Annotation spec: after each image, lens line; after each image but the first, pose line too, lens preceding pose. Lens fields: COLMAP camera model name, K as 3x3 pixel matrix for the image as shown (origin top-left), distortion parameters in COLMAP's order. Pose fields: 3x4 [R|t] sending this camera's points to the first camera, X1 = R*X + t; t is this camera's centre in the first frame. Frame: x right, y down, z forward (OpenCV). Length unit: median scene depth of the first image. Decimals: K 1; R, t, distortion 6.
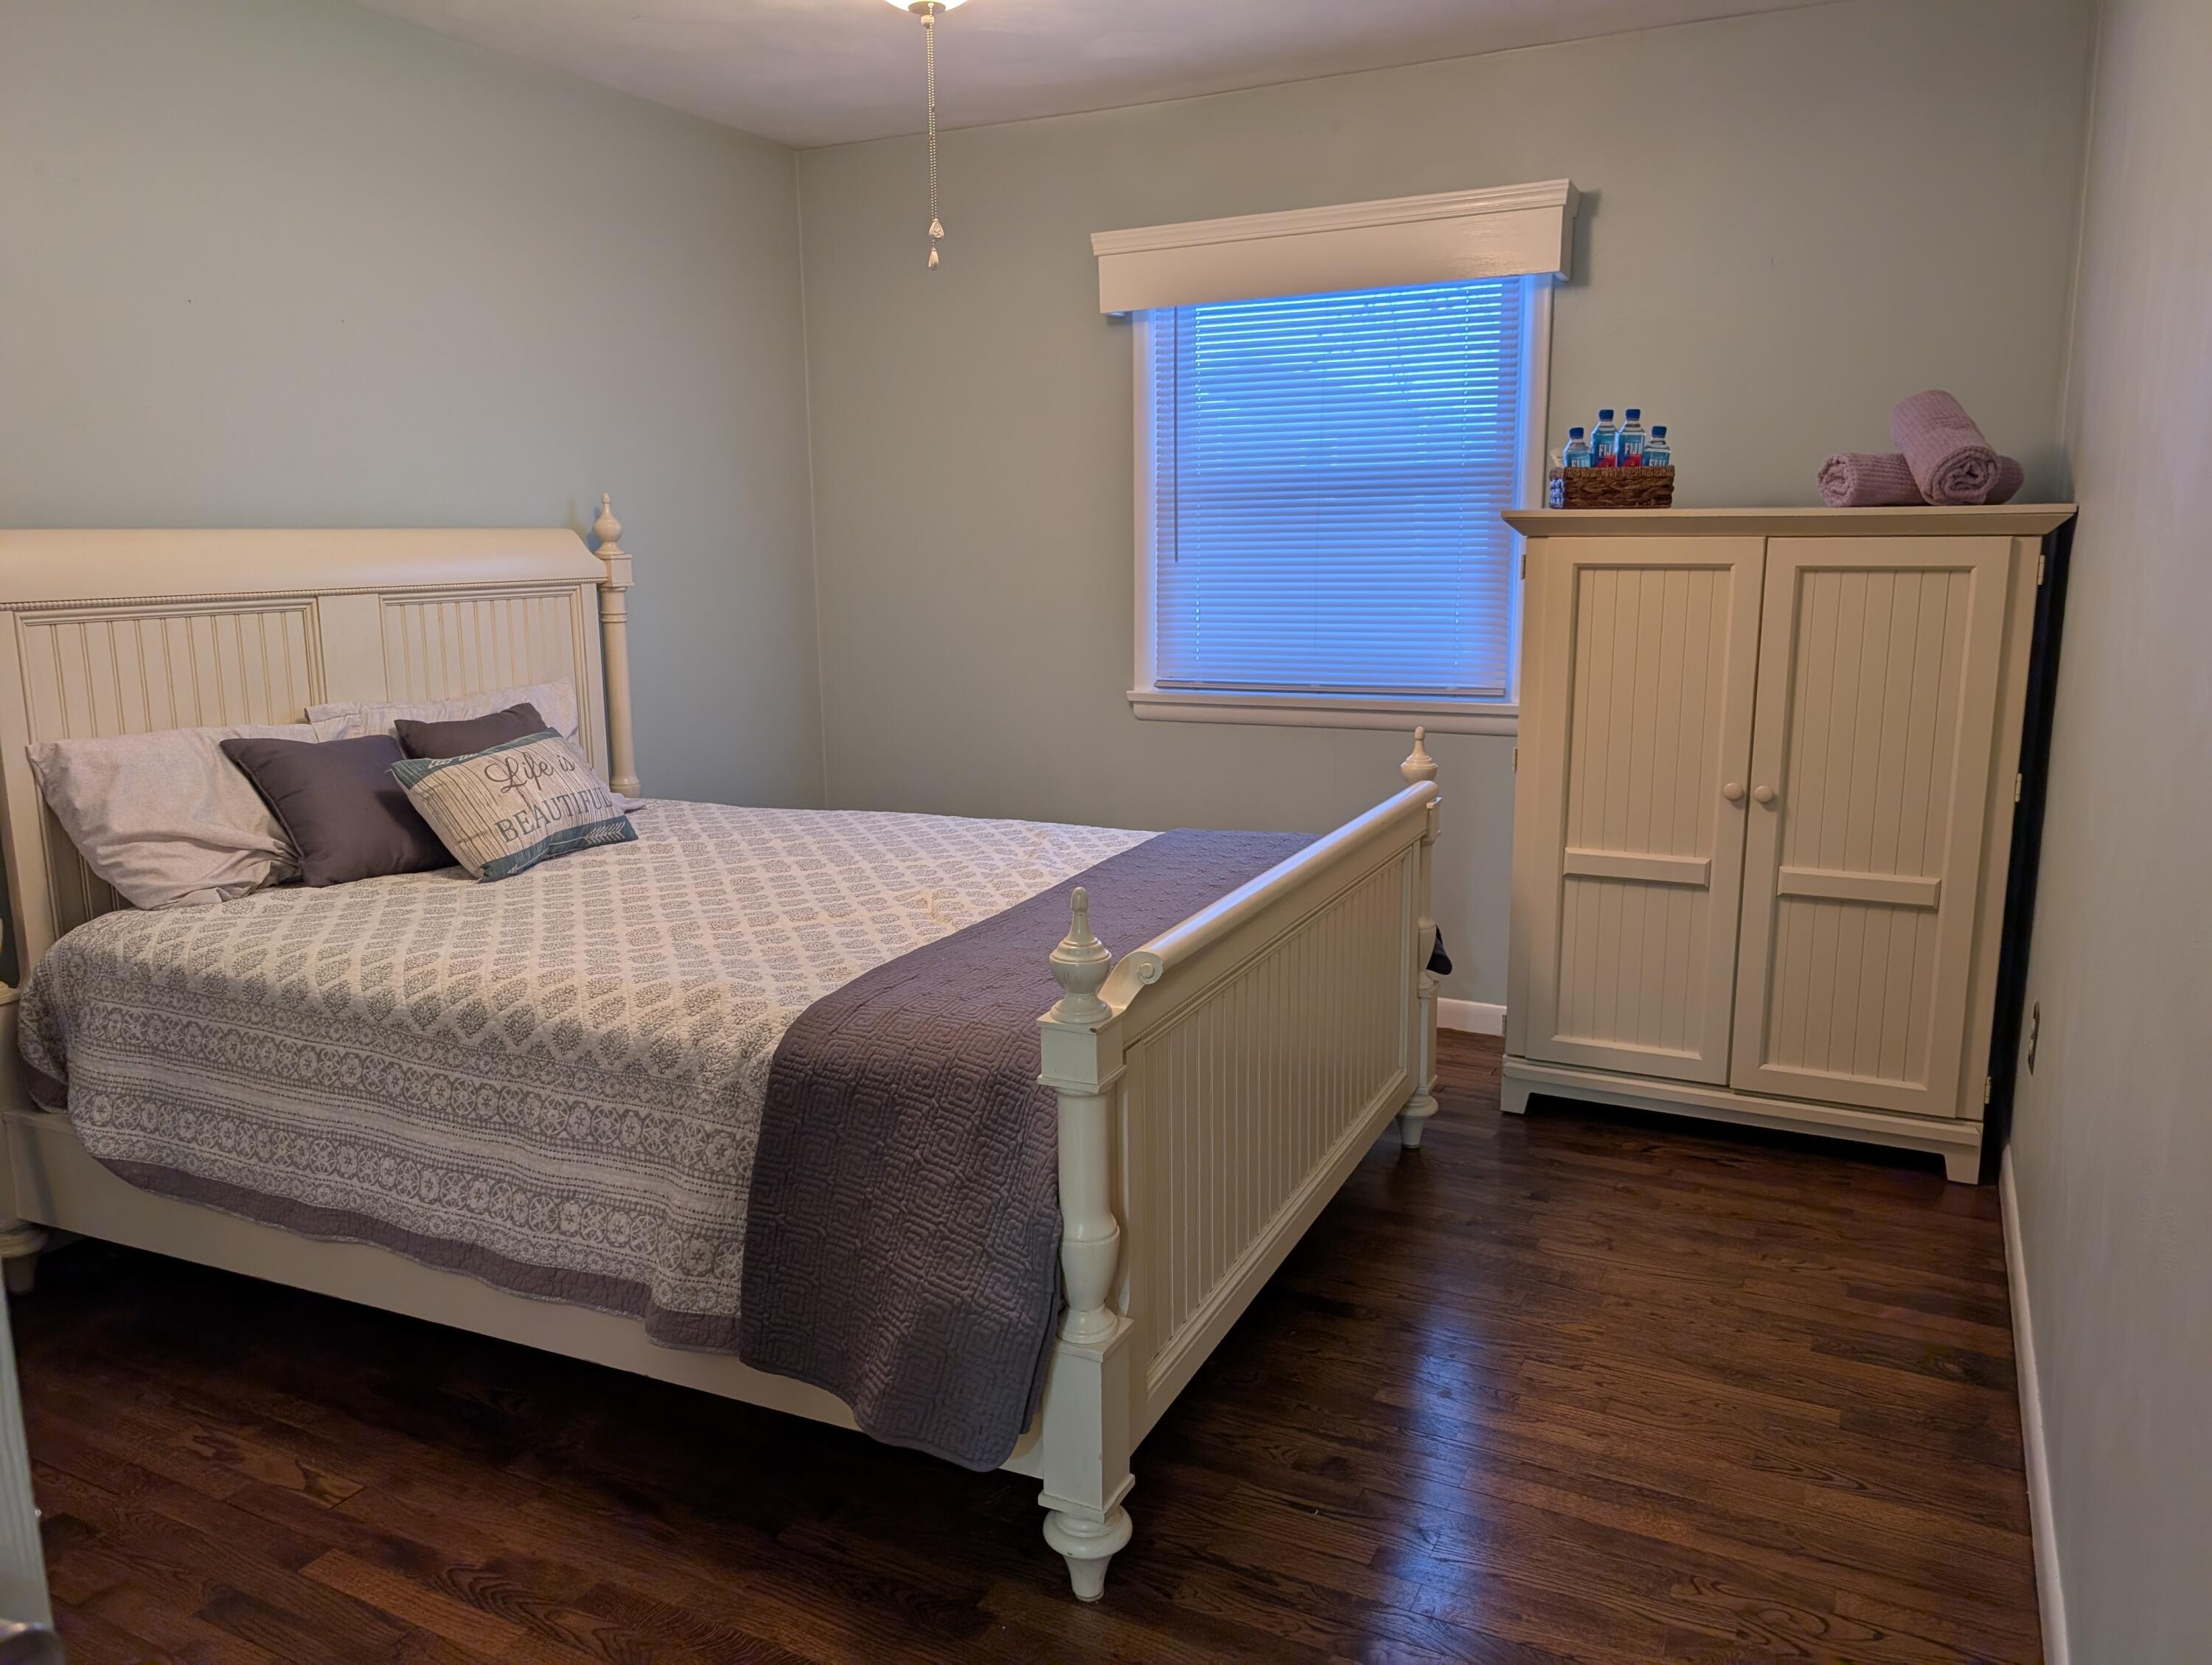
lens RADIAL K [[1593.3, 0, 1088.9], [0, 1593.3, 838.1], [0, 0, 1]] dist [0.002362, 0.003416]
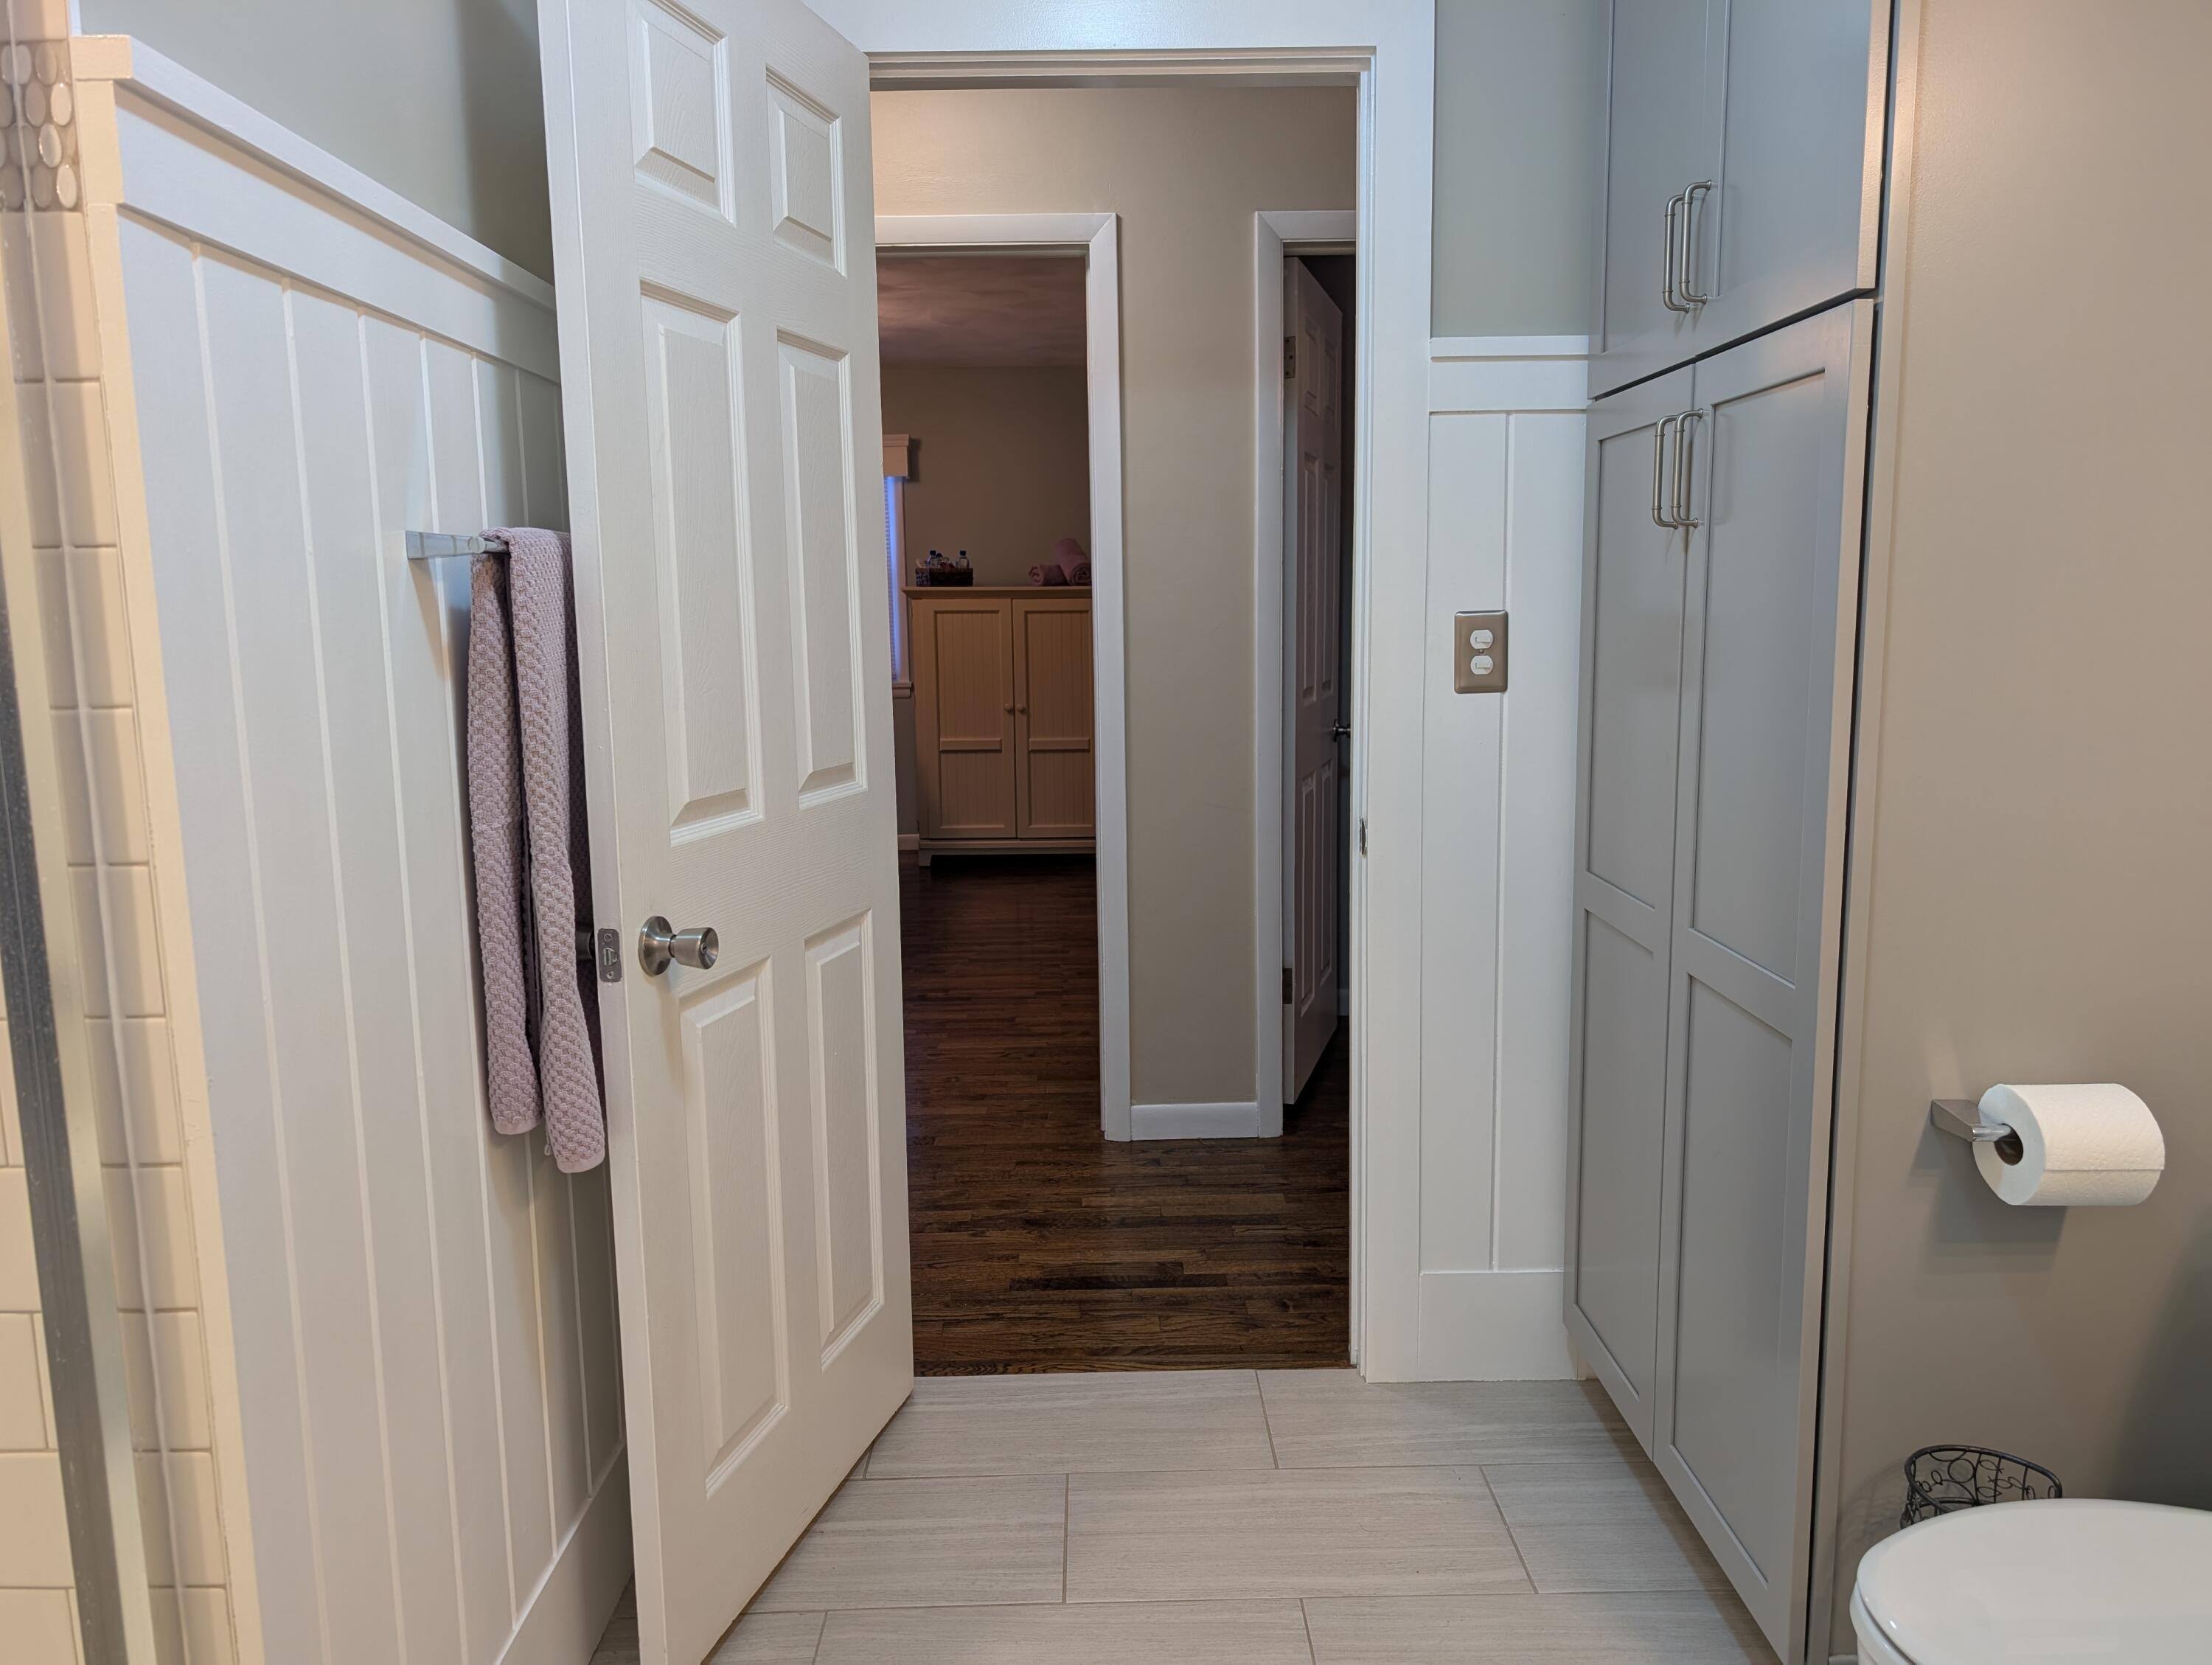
lens RADIAL K [[1593.3, 0, 1111.2], [0, 1593.3, 835.0], [0, 0, 1]] dist [0.002362, 0.003416]
pose [[0.874068, -0.074113, 0.480116, -0.580027], [0.092671, 0.995583, -0.015029, 0.199943], [-0.476882, 0.057629, 0.877076, -1.074191]]
